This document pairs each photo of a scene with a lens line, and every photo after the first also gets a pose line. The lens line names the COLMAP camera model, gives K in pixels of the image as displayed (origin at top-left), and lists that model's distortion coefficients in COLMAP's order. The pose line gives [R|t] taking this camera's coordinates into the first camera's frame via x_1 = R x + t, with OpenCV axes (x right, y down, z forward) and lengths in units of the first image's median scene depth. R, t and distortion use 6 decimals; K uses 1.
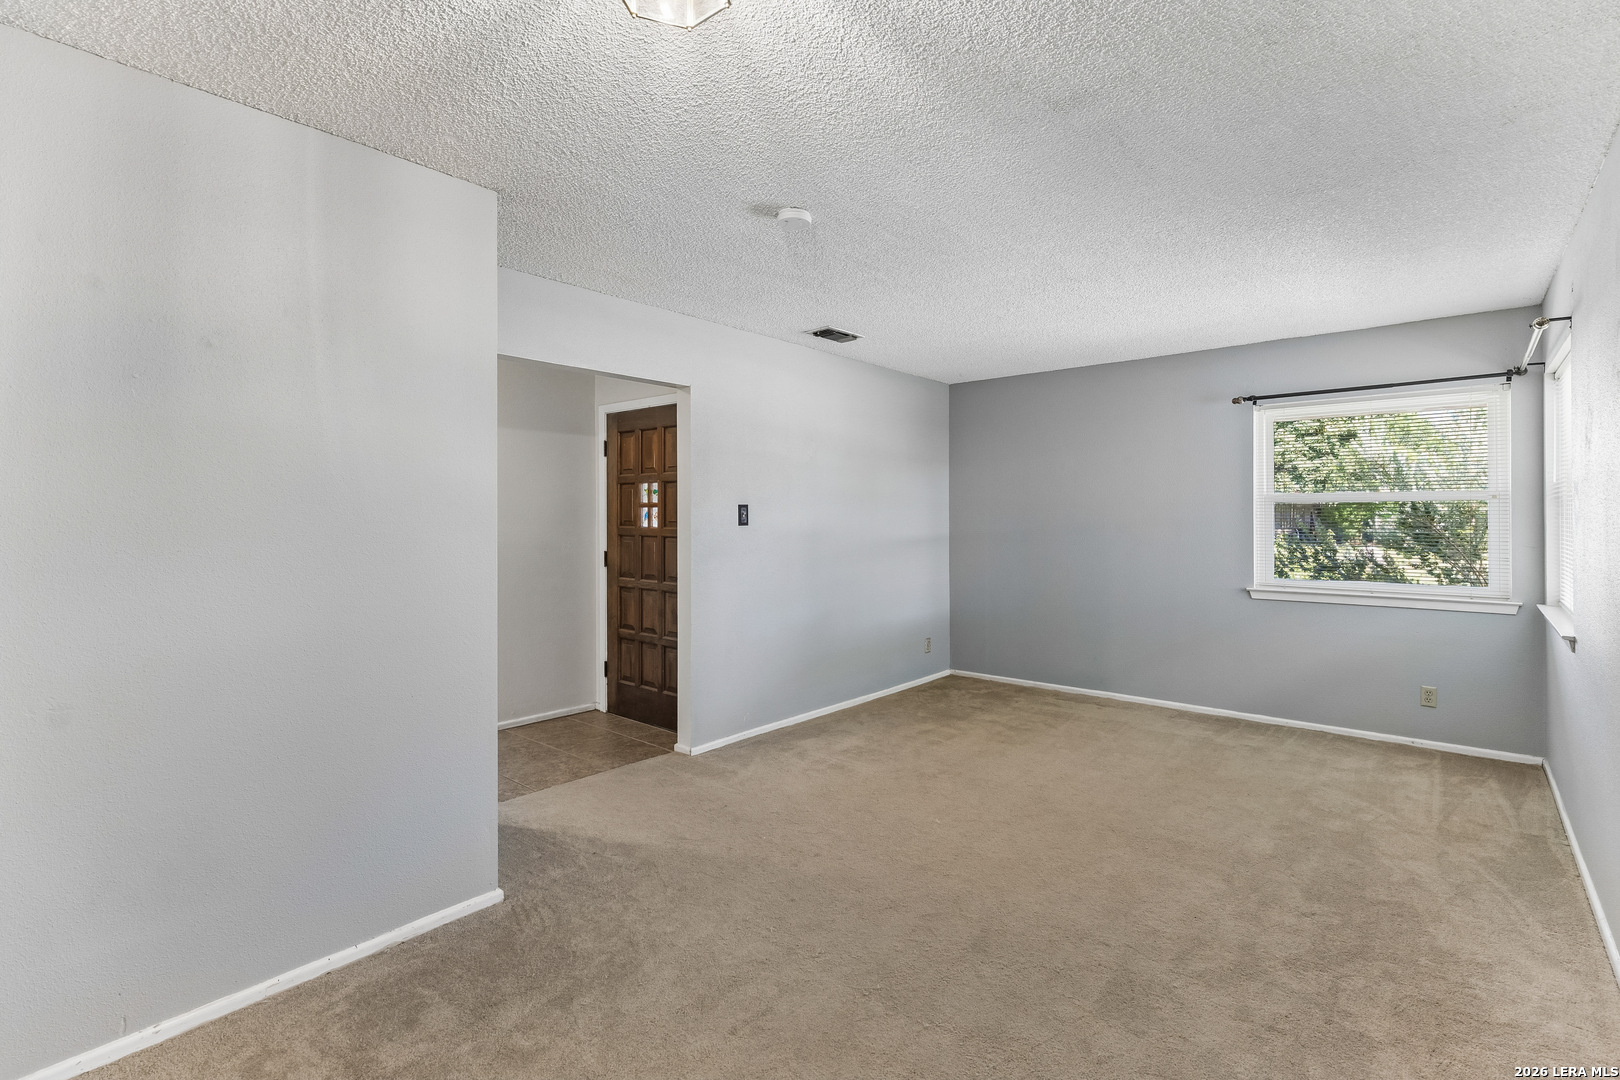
lens RADIAL K [[739.5, 0, 811.9], [0, 739.5, 511.9], [0, 0, 1]] dist [0.001001, -0.000521]
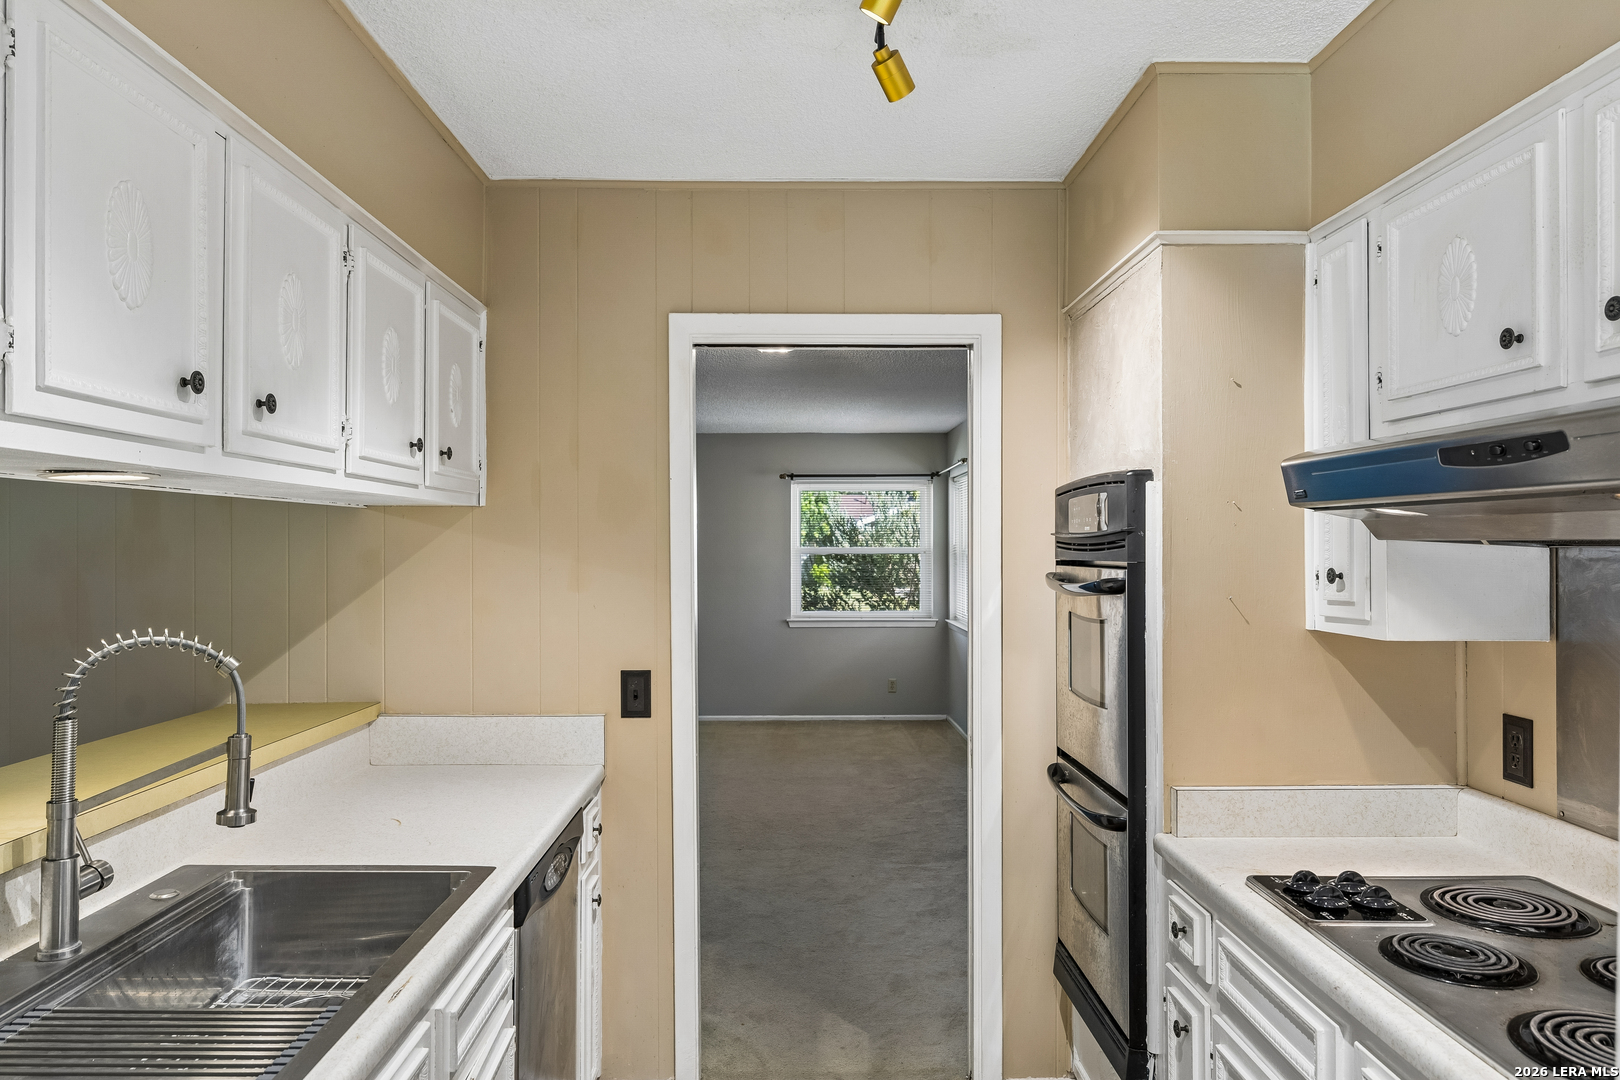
lens RADIAL K [[1054.0, 0, 806.4], [0, 1054.0, 540.6], [0, 0, 1]] dist [-0.033041, -0.000255]
pose [[0.732070, 0.009300, 0.681166, -0.661327], [-0.005110, 0.999954, -0.008161, -0.022106], [-0.681210, 0.002493, 0.732083, -0.391100]]
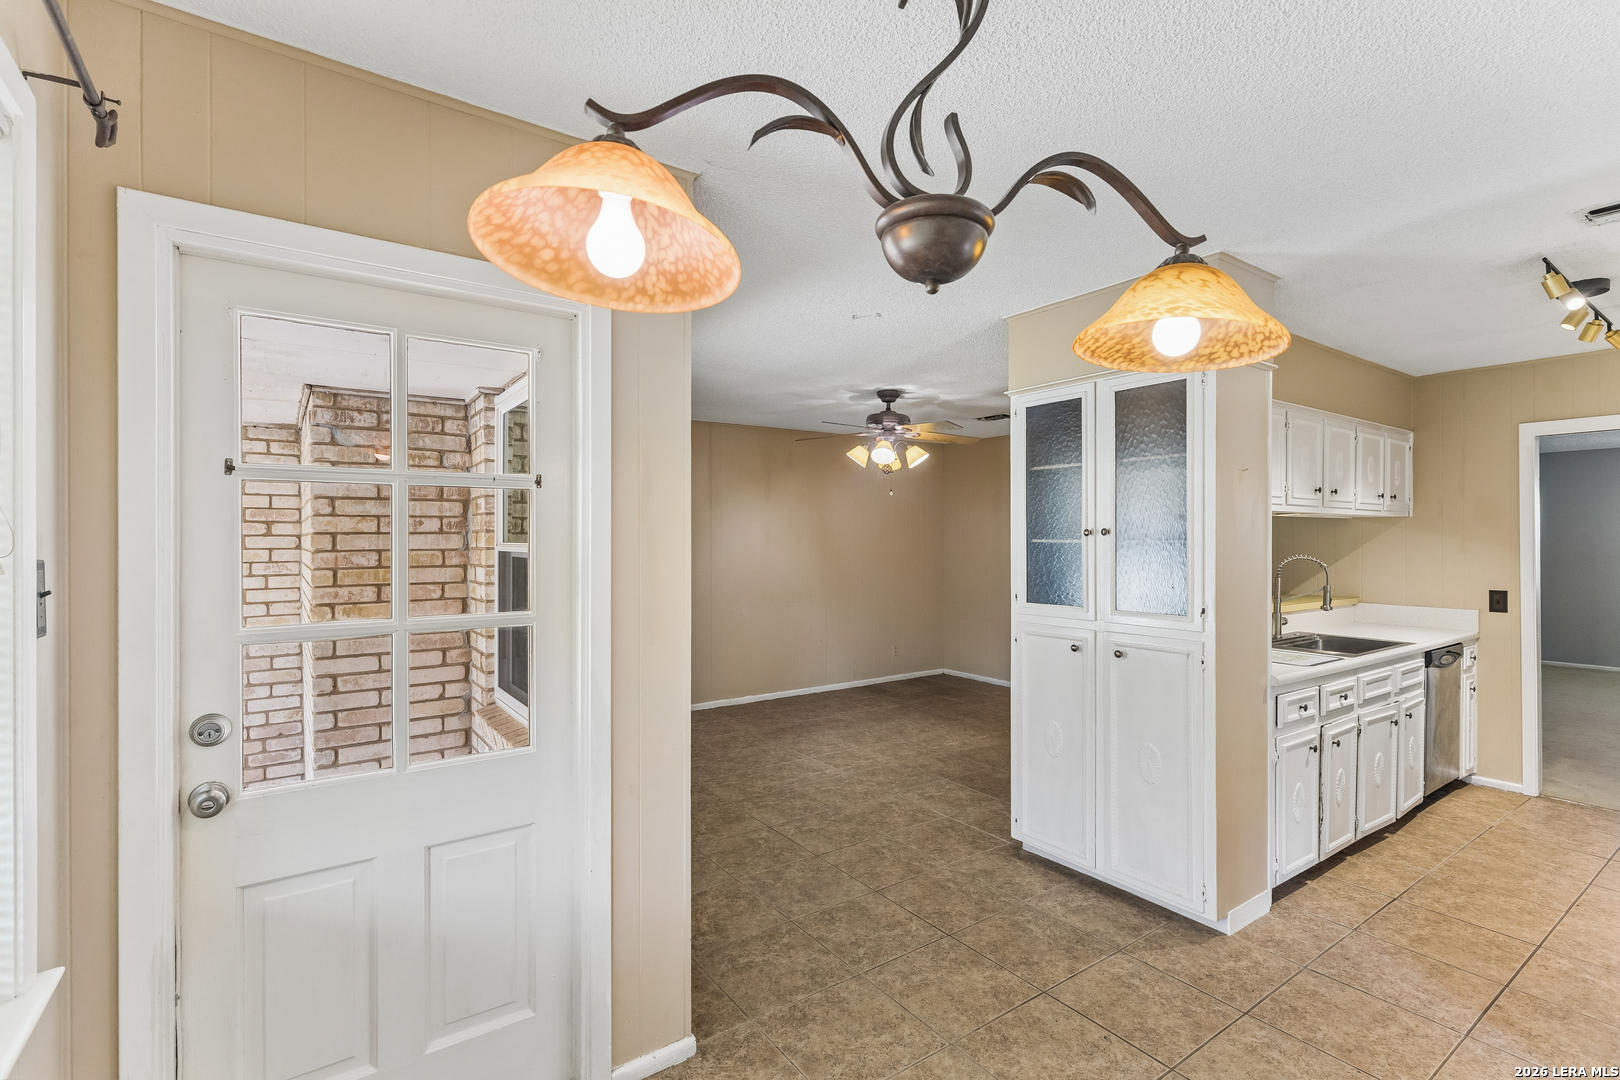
lens RADIAL K [[739.5, 0, 809.0], [0, 739.5, 543.7], [0, 0, 1]] dist [0.001001, -0.000521]
pose [[0.974126, 0.005432, -0.225940, -1.473030], [-0.003286, 0.999946, 0.009873, -0.006326], [0.225981, -0.008875, 0.974091, -2.032617]]
